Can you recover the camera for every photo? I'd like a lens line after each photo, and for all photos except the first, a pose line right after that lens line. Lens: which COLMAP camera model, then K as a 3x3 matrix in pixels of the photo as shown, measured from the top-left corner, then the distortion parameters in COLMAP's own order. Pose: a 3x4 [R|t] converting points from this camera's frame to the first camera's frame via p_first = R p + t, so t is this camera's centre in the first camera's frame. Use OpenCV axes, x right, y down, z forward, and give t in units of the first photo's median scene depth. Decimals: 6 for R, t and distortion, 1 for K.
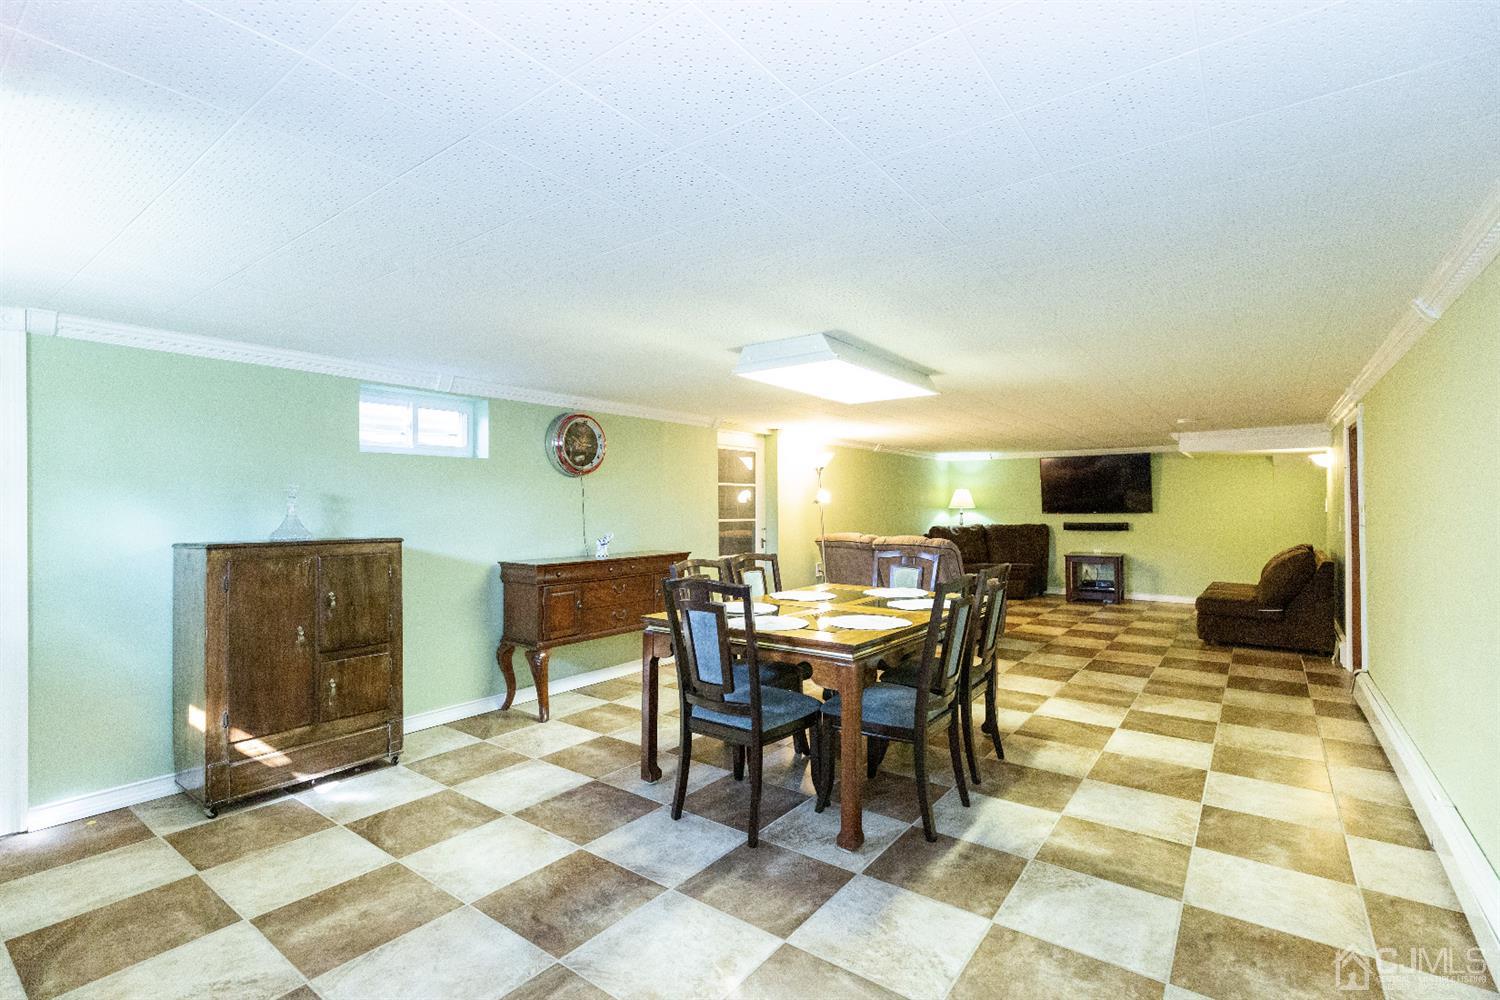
lens RADIAL K [[686.7, 0, 745.1], [0, 686.7, 500.2], [0, 0, 1]] dist [0.002737, -0.000616]
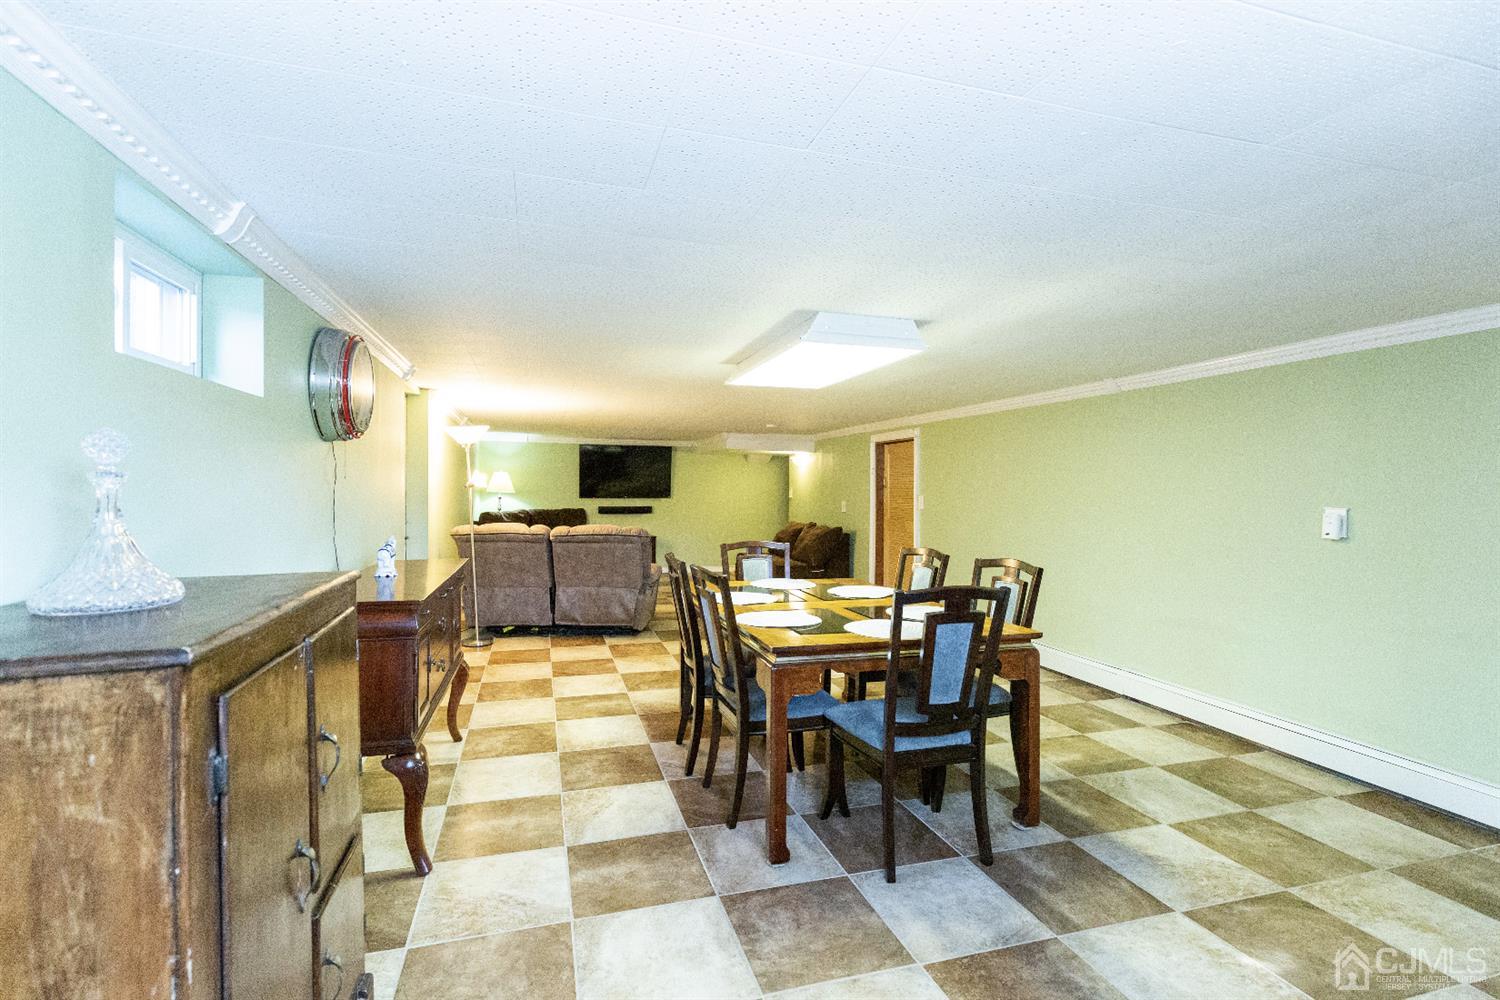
lens RADIAL K [[686.7, 0, 743.6], [0, 686.7, 499.2], [0, 0, 1]] dist [0.002737, -0.000616]
pose [[0.595715, -0.002486, 0.803192, -0.828304], [-0.019022, 0.999671, 0.017202, -0.004515], [-0.802971, -0.025525, 0.595472, 0.634285]]
